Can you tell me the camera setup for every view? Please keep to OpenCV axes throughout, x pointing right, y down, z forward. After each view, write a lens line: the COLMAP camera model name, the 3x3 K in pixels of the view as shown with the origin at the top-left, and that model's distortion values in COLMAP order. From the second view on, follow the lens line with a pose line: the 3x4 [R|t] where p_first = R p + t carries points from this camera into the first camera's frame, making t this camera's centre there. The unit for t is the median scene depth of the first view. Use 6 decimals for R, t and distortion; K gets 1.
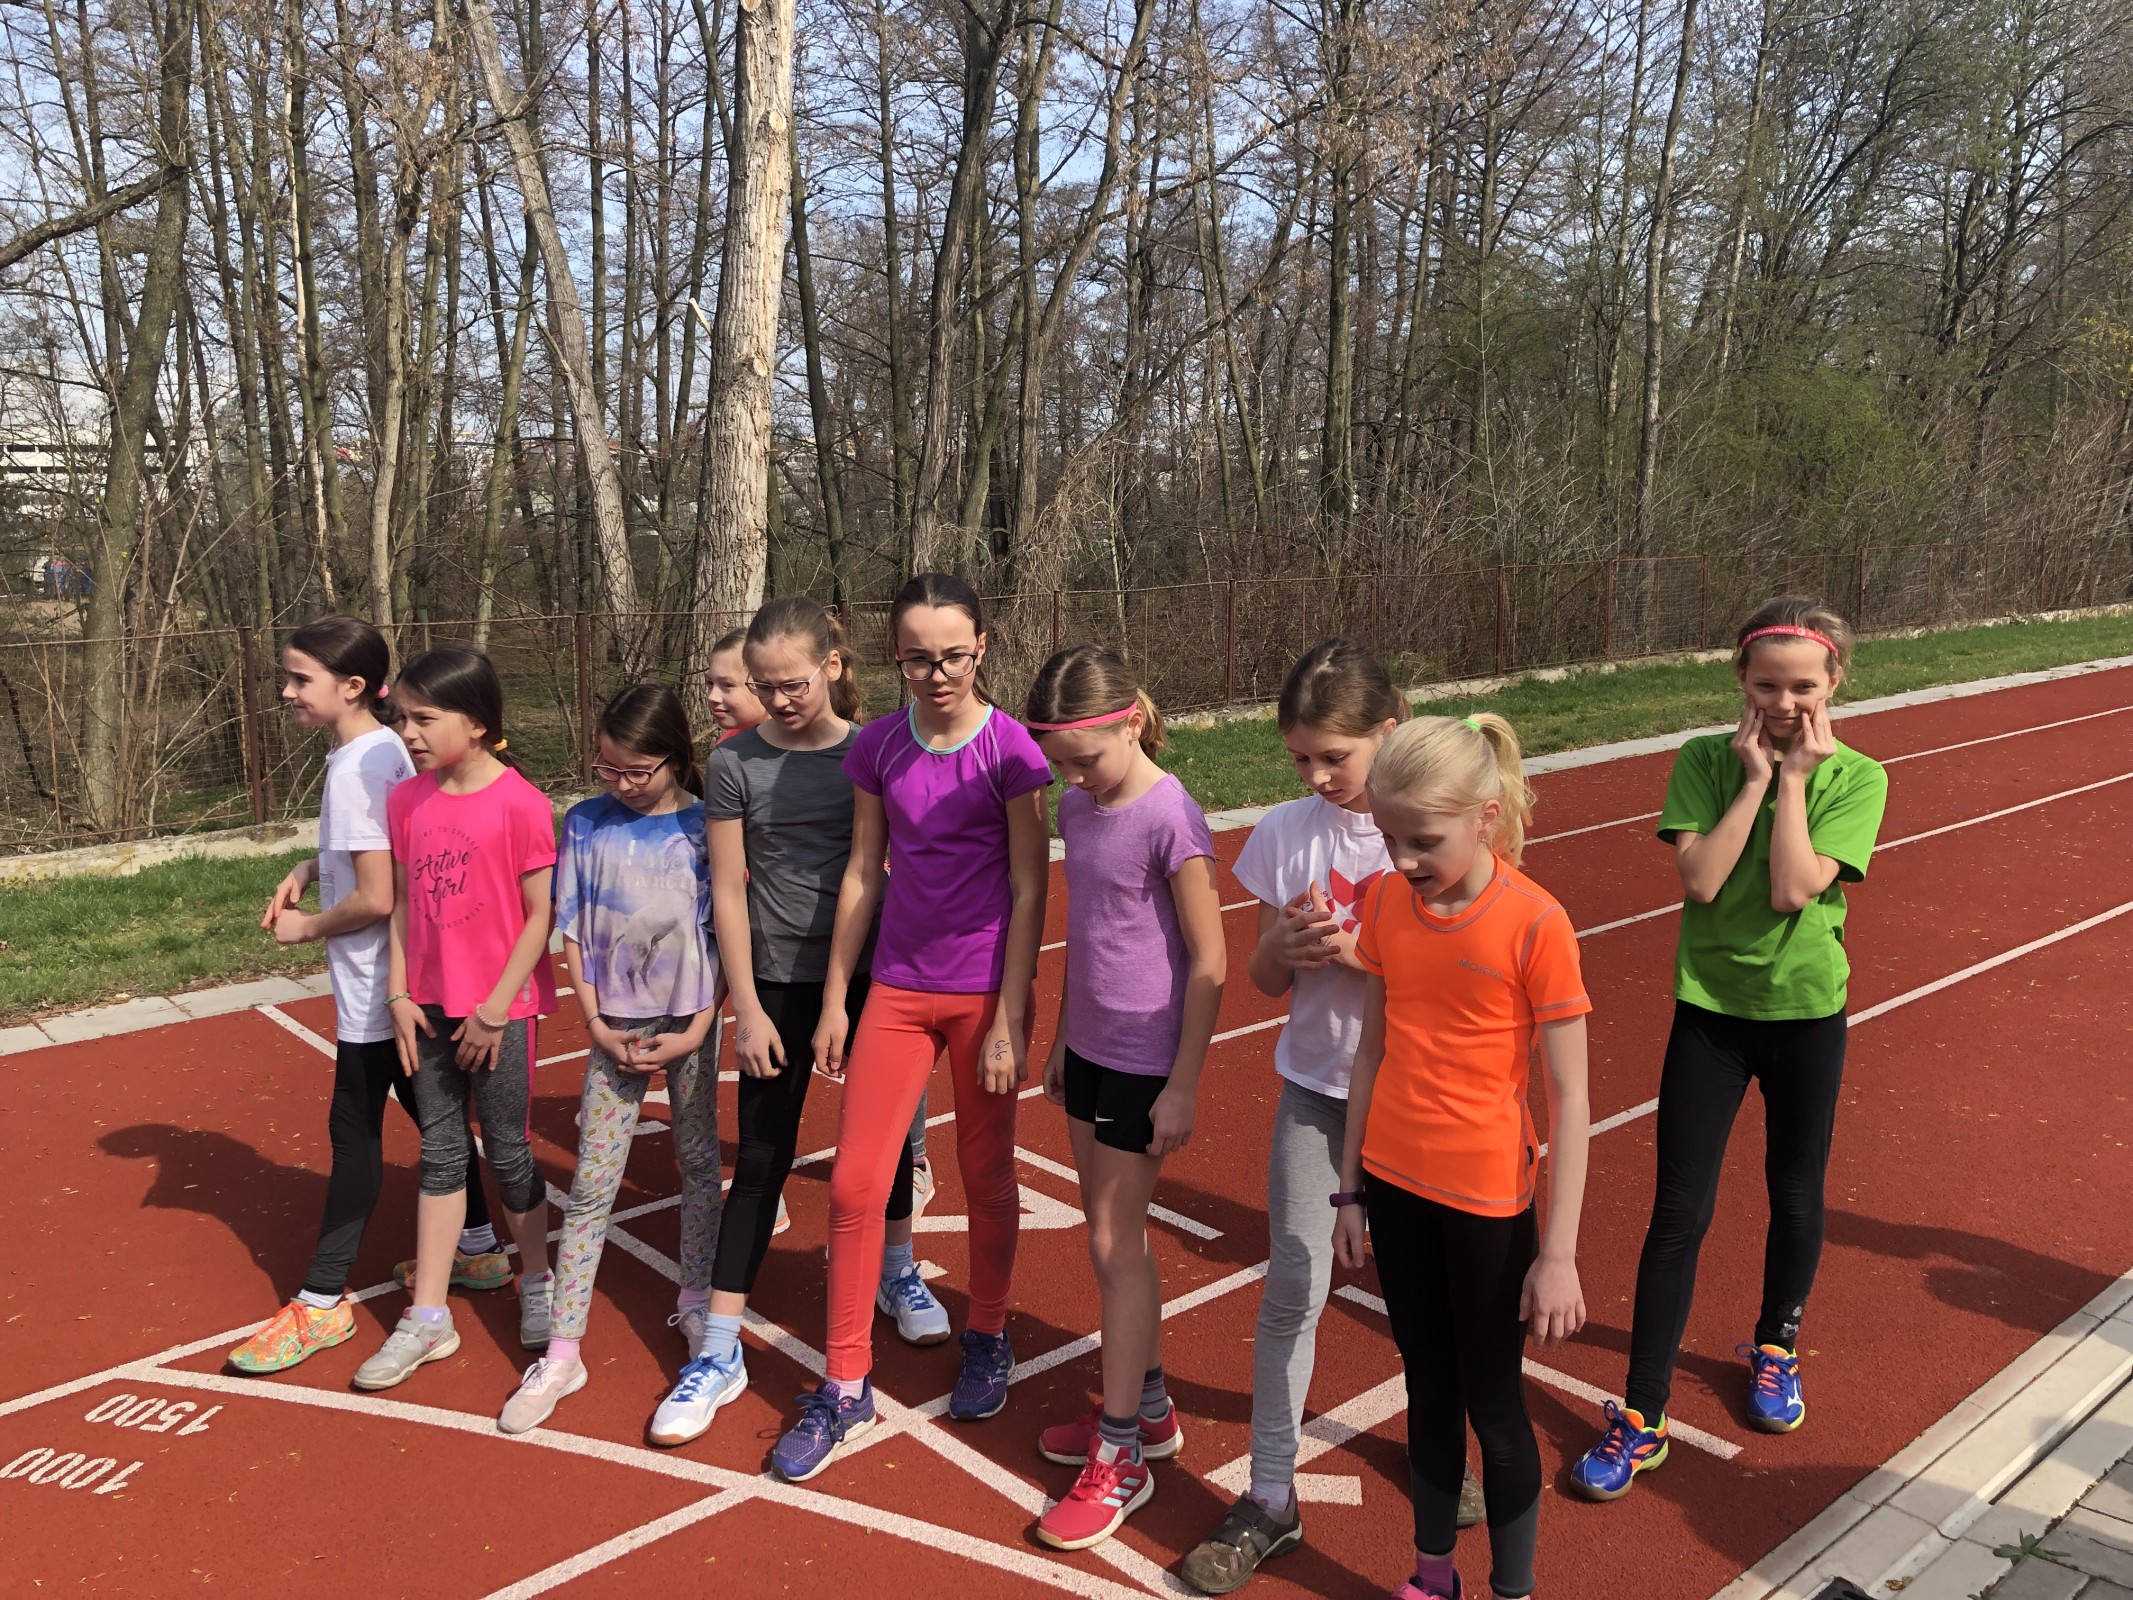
lens RADIAL K [[1727.9, 0, 1061.5], [0, 1727.9, 788.9], [0, 0, 1]] dist [0.024342, -0.023650]
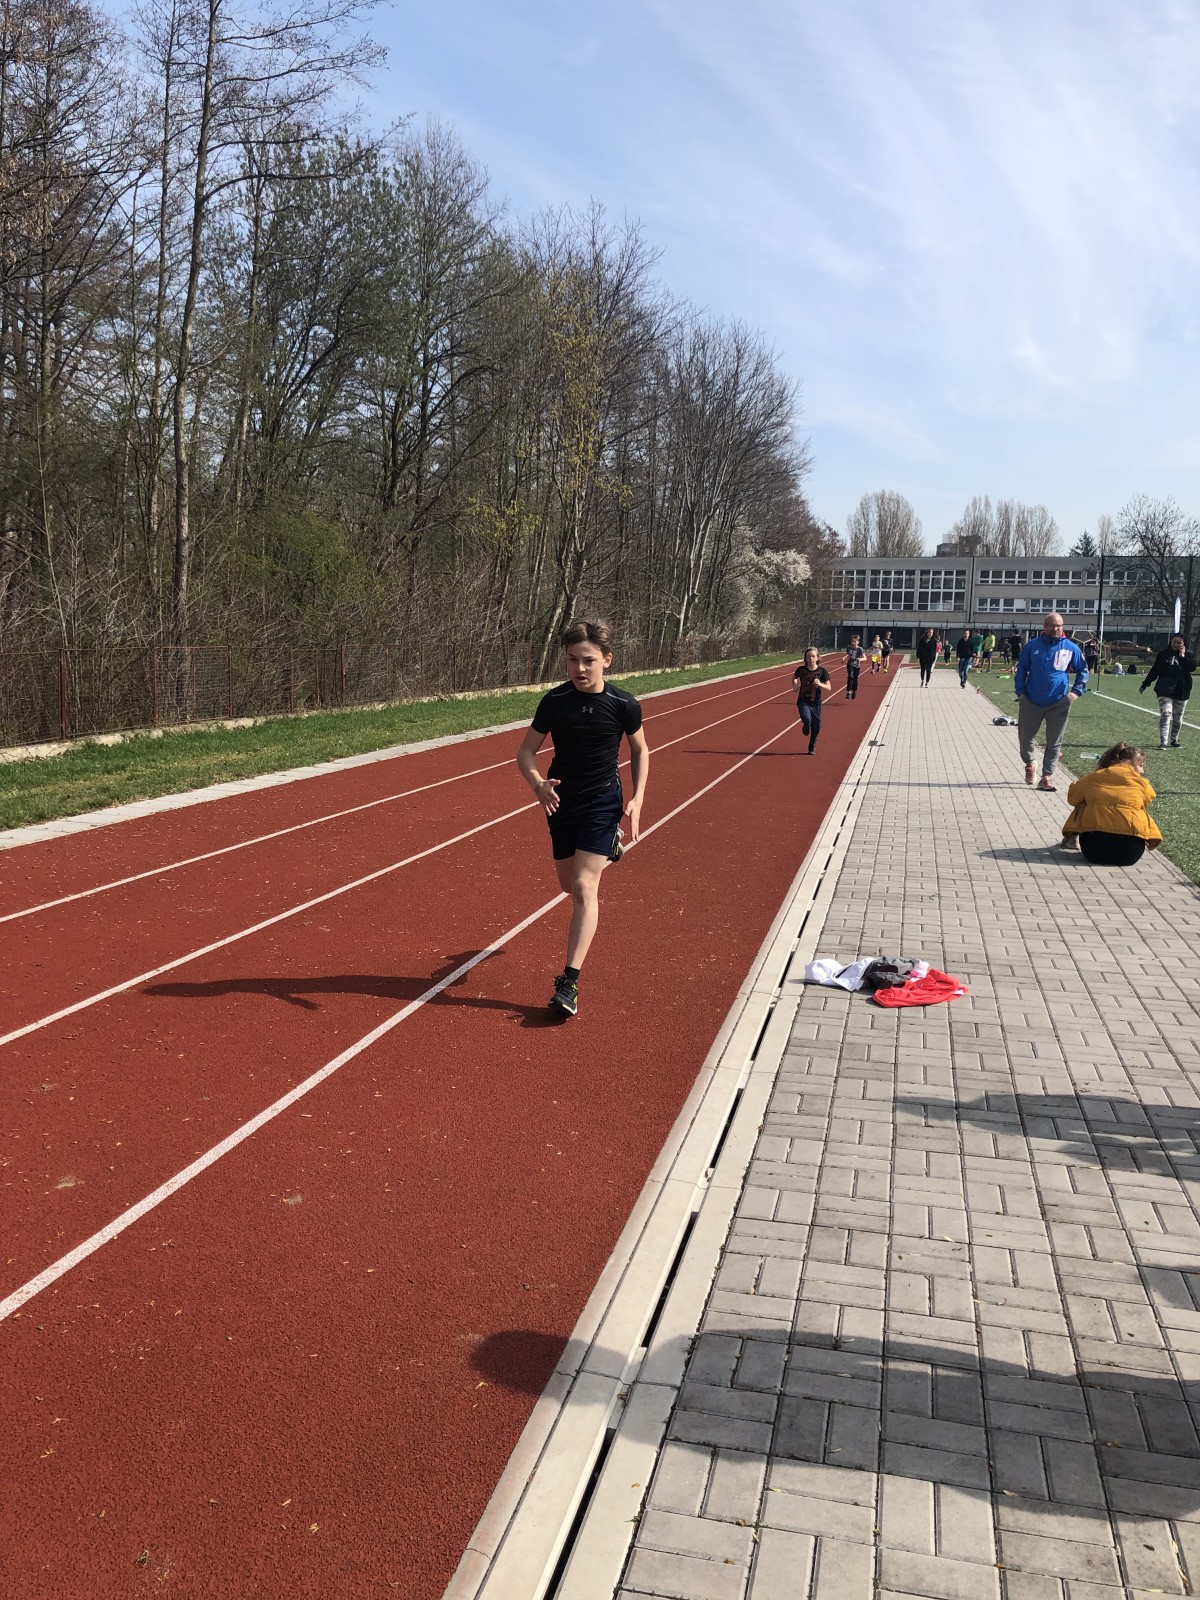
lens RADIAL K [[1296.1, 0, 603.0], [0, 1296.1, 792.9], [0, 0, 1]] dist [0.024342, -0.023650]
pose [[0.809732, -0.035339, 0.585735, 0.024691], [0.048194, 0.998818, -0.006363, -0.005111], [-0.584818, 0.033381, 0.810477, 0.052565]]
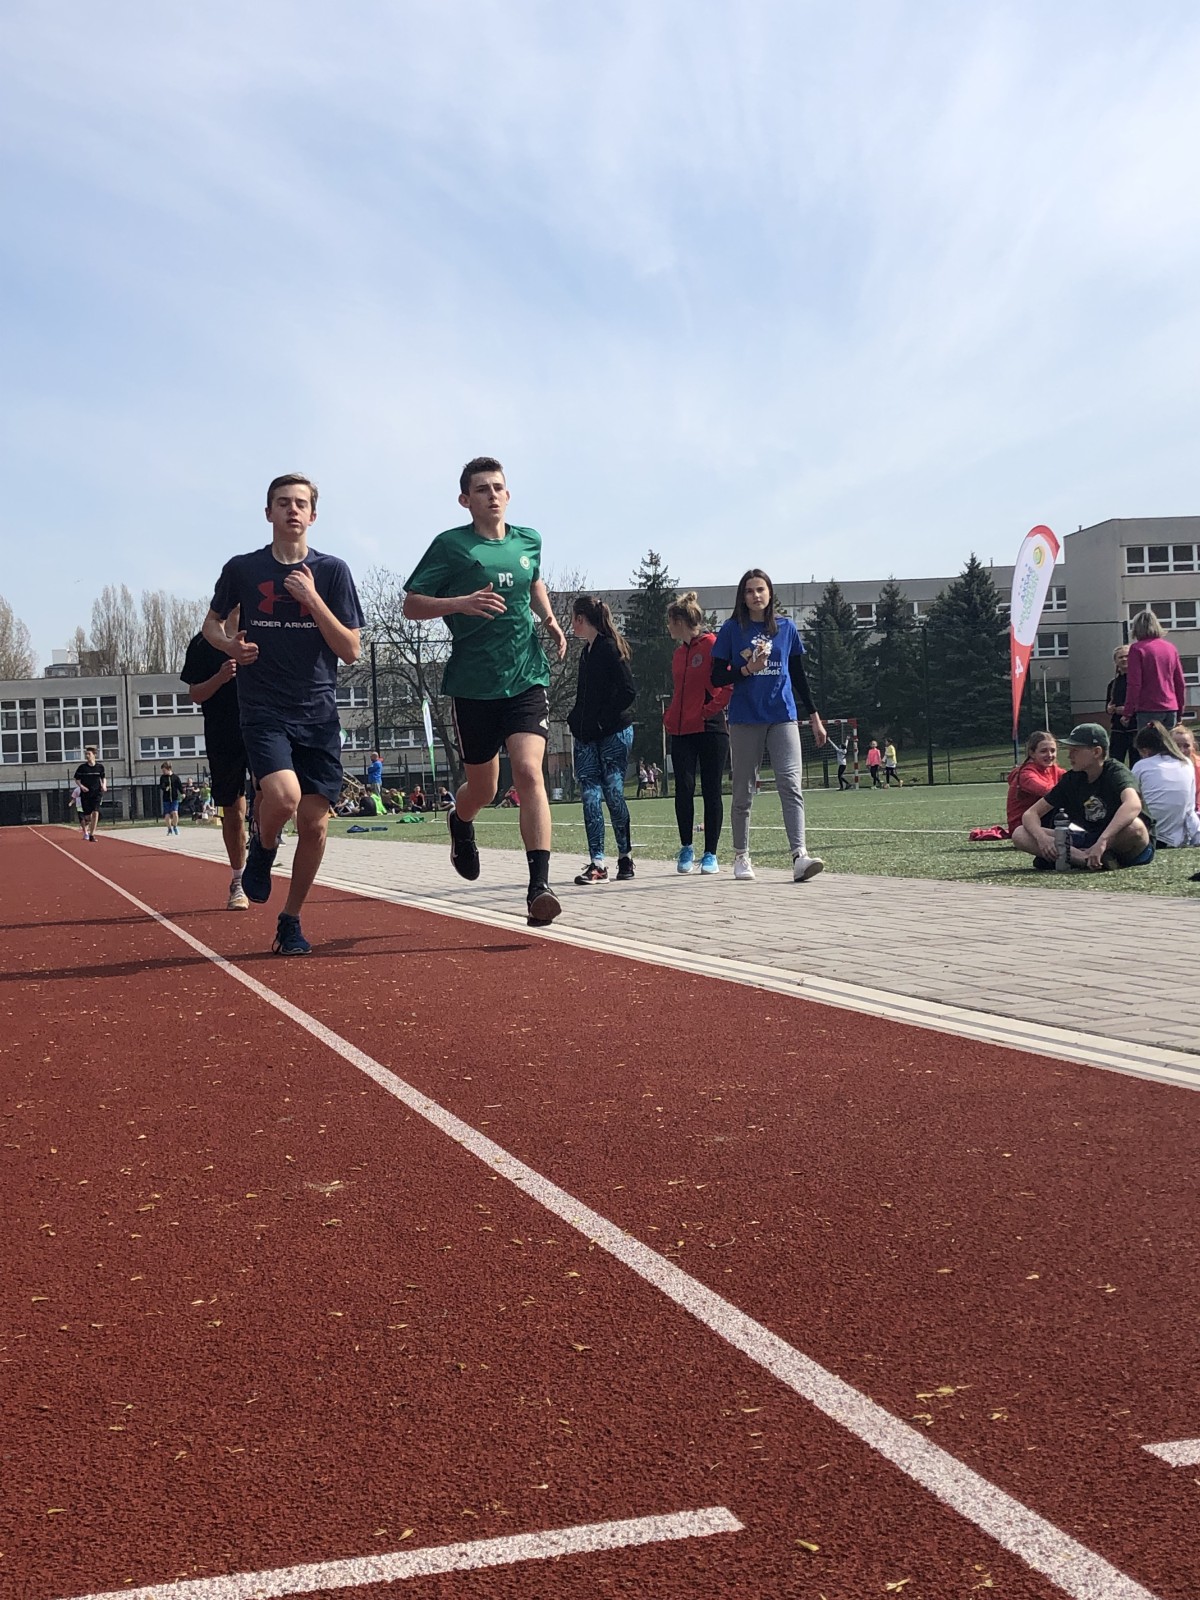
lens RADIAL K [[2066.3, 0, 607.2], [0, 2066.3, 829.7], [0, 0, 1]] dist [0.078851, 0.000000]
pose [[0.417838, -0.019601, 0.908310, -0.055760], [0.176501, 0.982470, -0.059992, 0.028457], [-0.891212, 0.185385, 0.413973, 0.149596]]
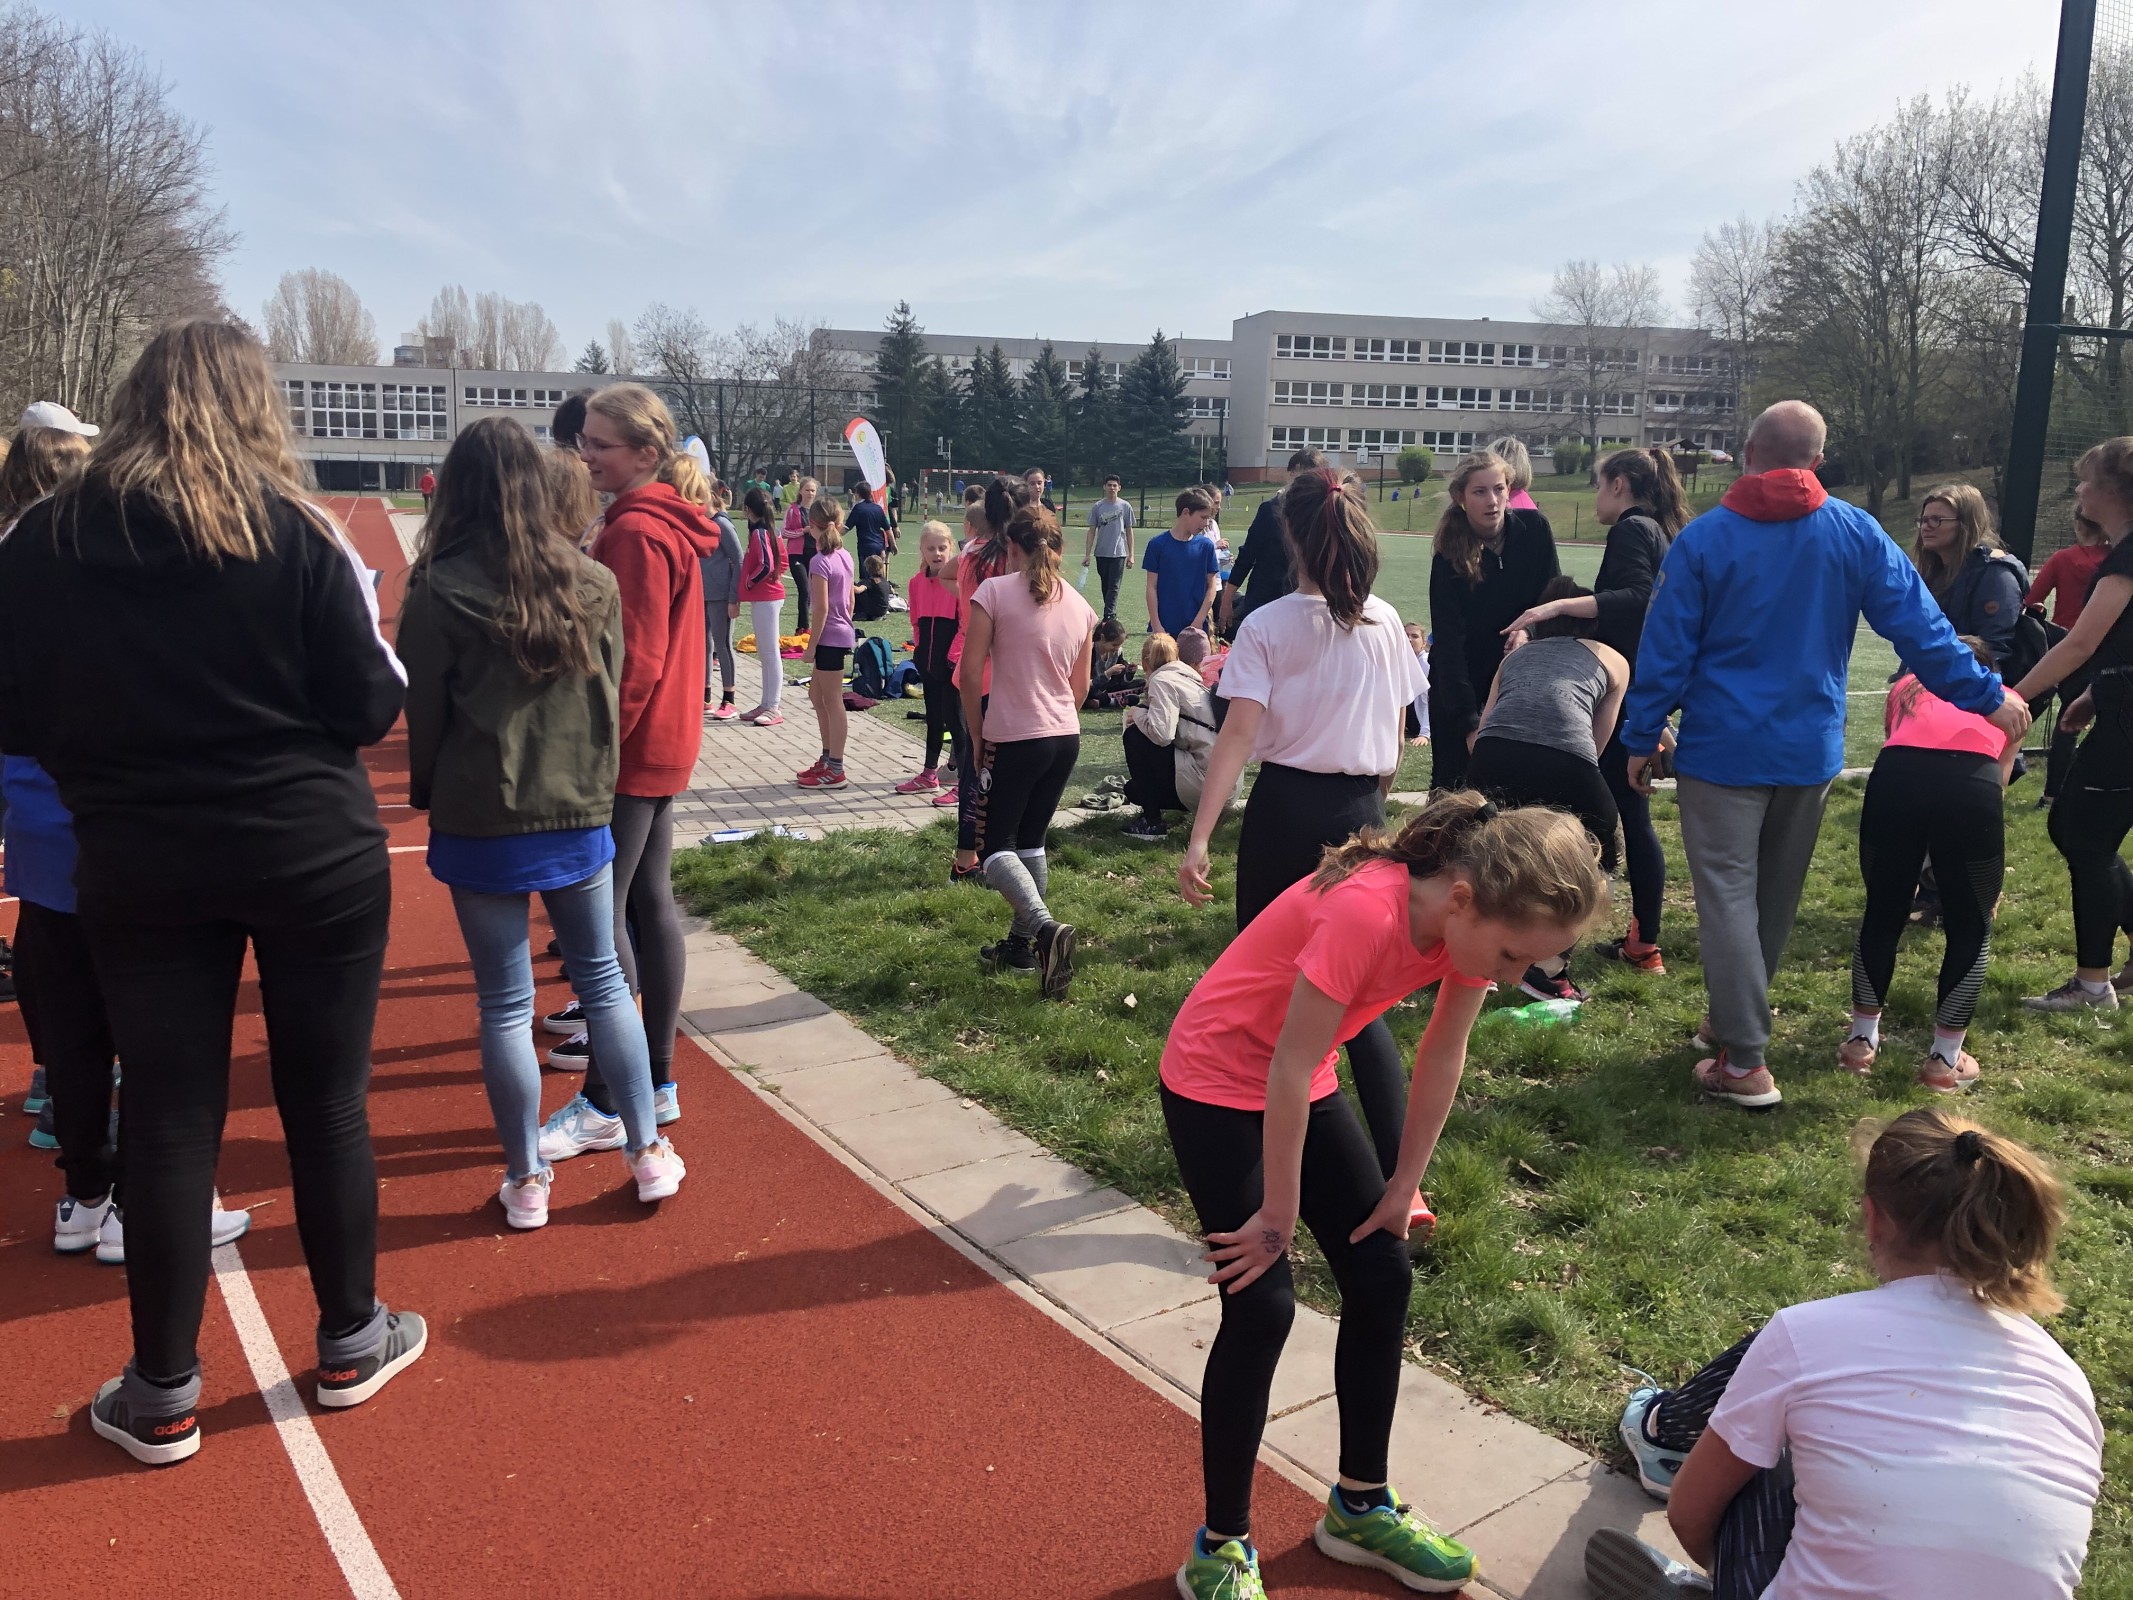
lens RADIAL K [[1727.9, 0, 1083.4], [0, 1727.9, 785.9], [0, 0, 1]] dist [0.024342, -0.023650]
pose [[0.318486, -0.133018, 0.938548, -0.272997], [0.112510, 0.988411, 0.101906, 0.028194], [-0.941227, 0.073141, 0.329762, -0.118322]]
